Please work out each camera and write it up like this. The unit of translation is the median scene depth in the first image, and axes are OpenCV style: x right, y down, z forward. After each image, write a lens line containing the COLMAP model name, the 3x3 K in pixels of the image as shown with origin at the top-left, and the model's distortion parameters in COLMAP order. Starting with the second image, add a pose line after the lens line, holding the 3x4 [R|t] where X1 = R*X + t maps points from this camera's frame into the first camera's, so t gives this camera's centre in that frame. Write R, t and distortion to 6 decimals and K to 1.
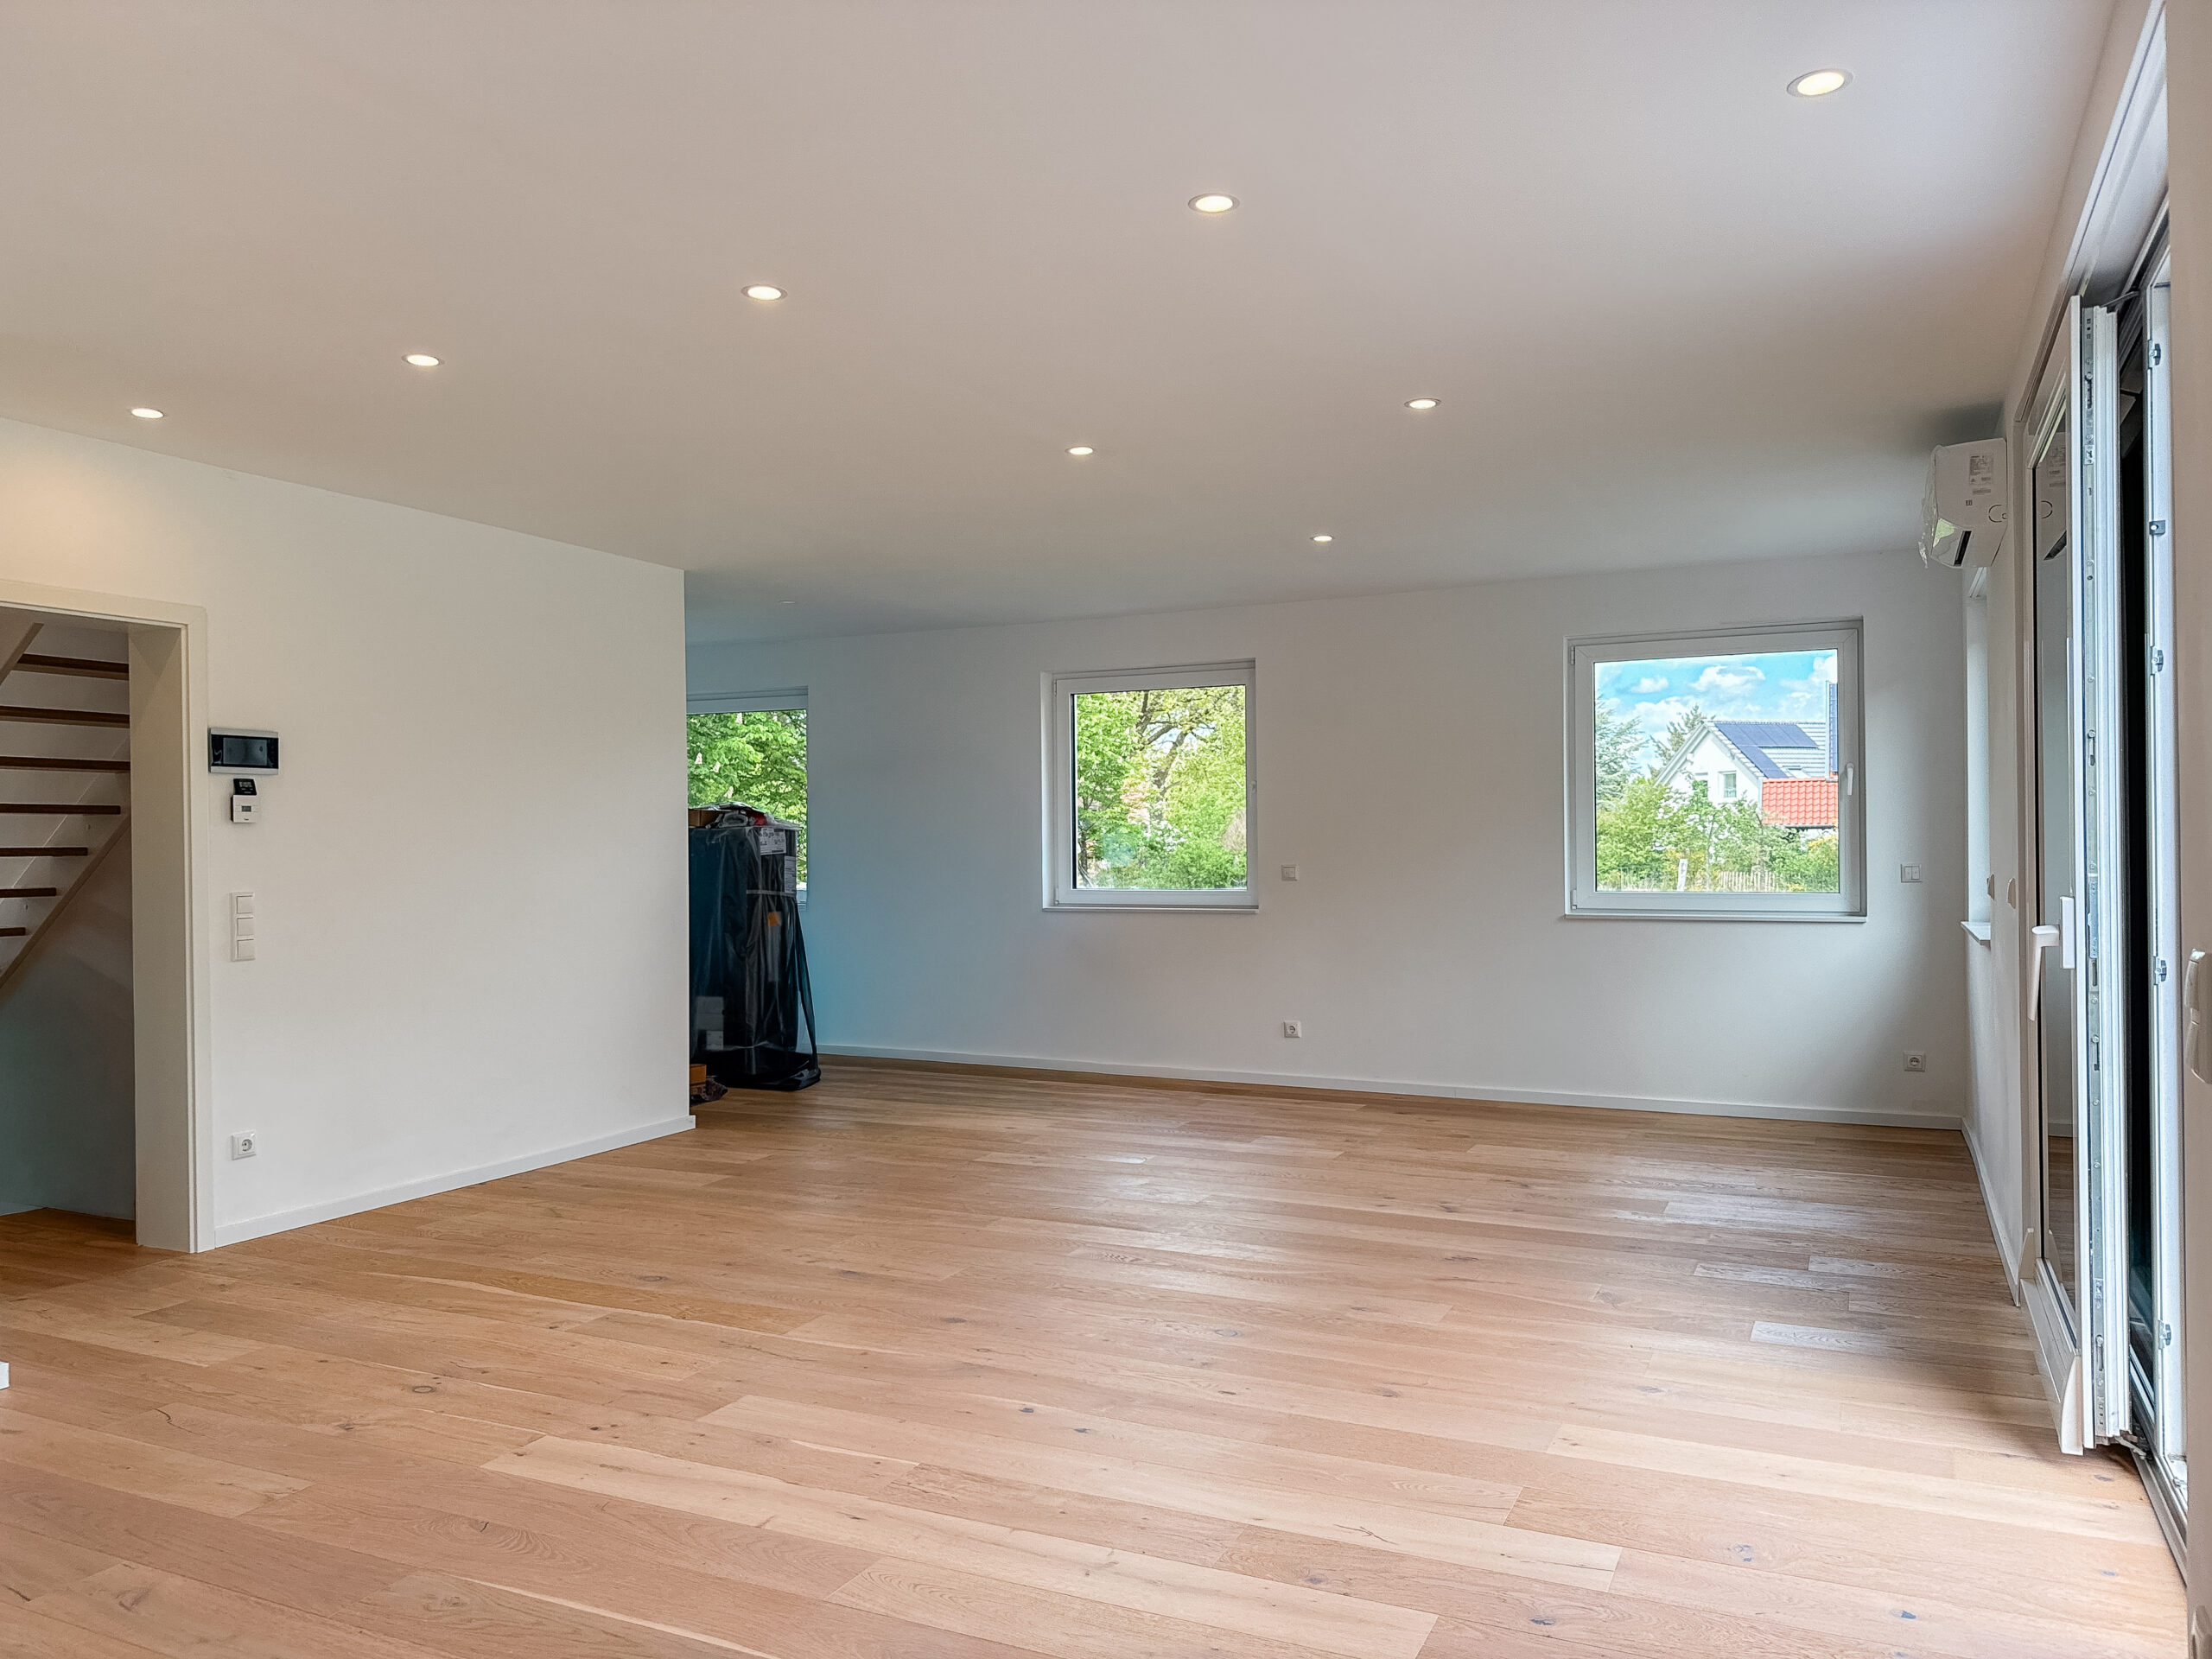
lens RADIAL K [[1572.6, 0, 1107.9], [0, 1572.6, 834.5], [0, 0, 1]] dist [0.000121, -0.005842]
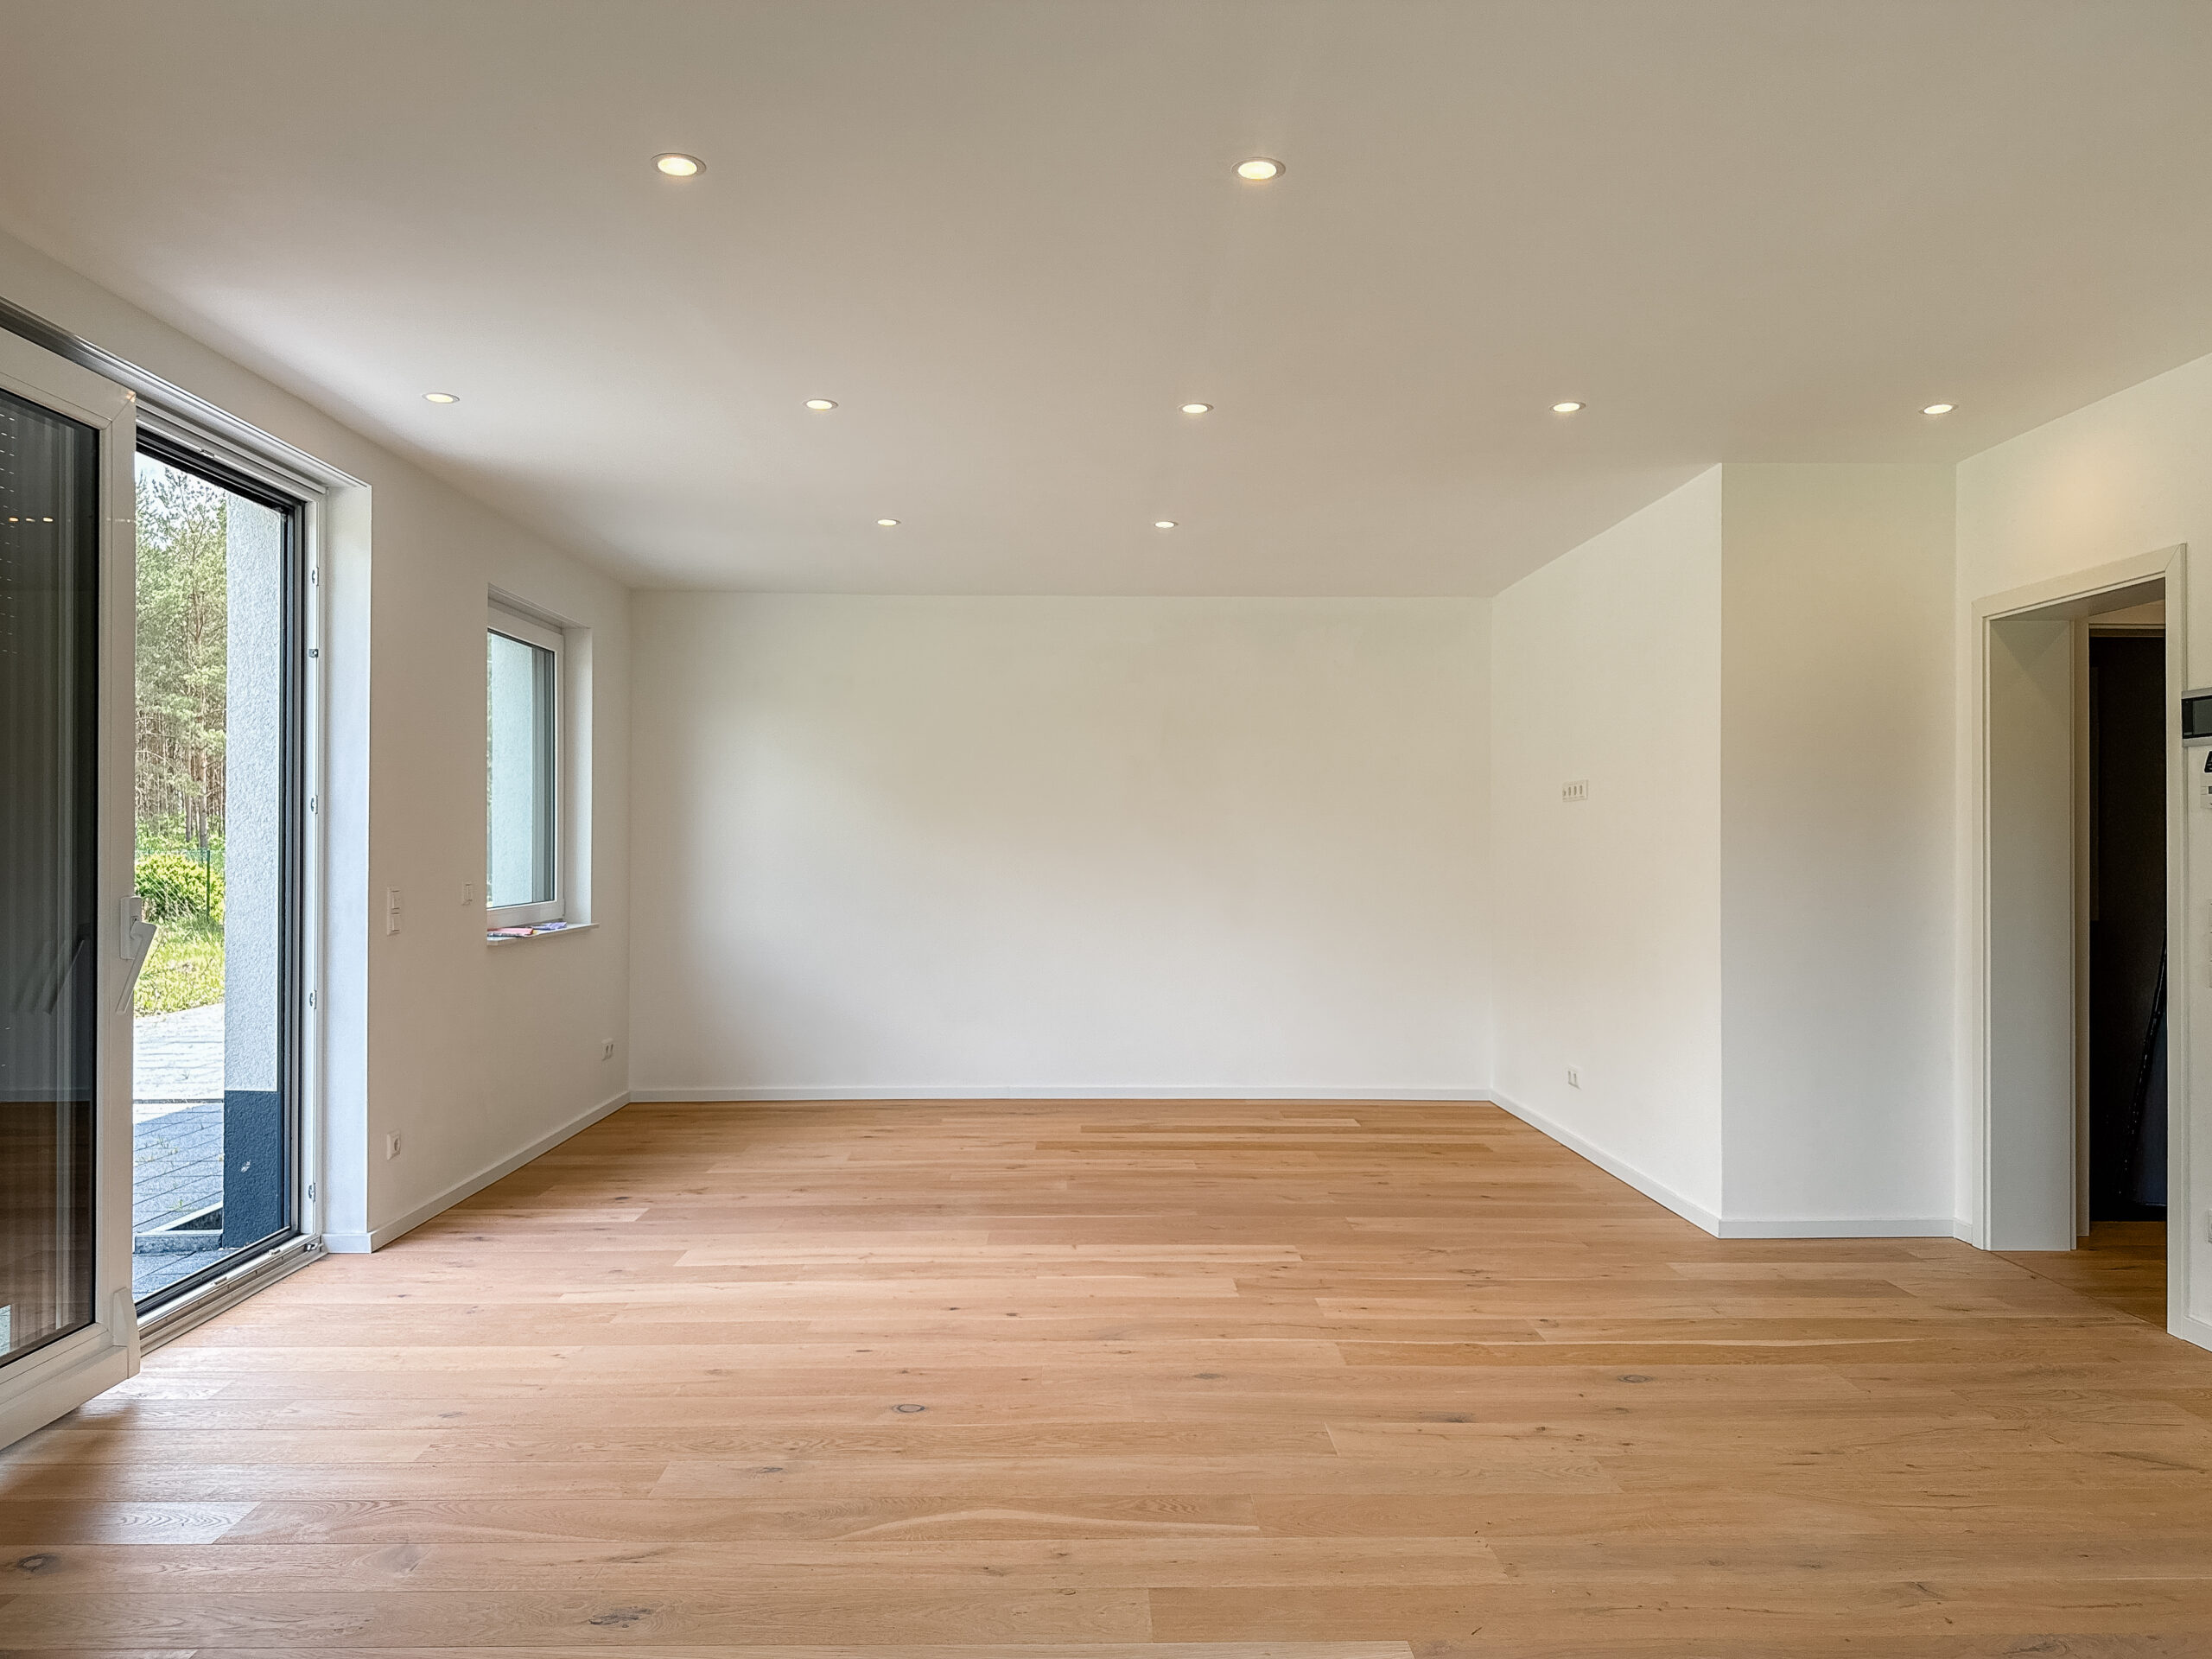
lens RADIAL K [[1572.6, 0, 1105.5], [0, 1572.6, 833.3], [0, 0, 1]] dist [0.000121, -0.005842]
pose [[-0.893021, 0.004523, -0.449993, 0.369395], [0.008983, 0.999929, -0.007776, 0.000460], [0.449926, -0.010986, -0.892998, 1.816068]]
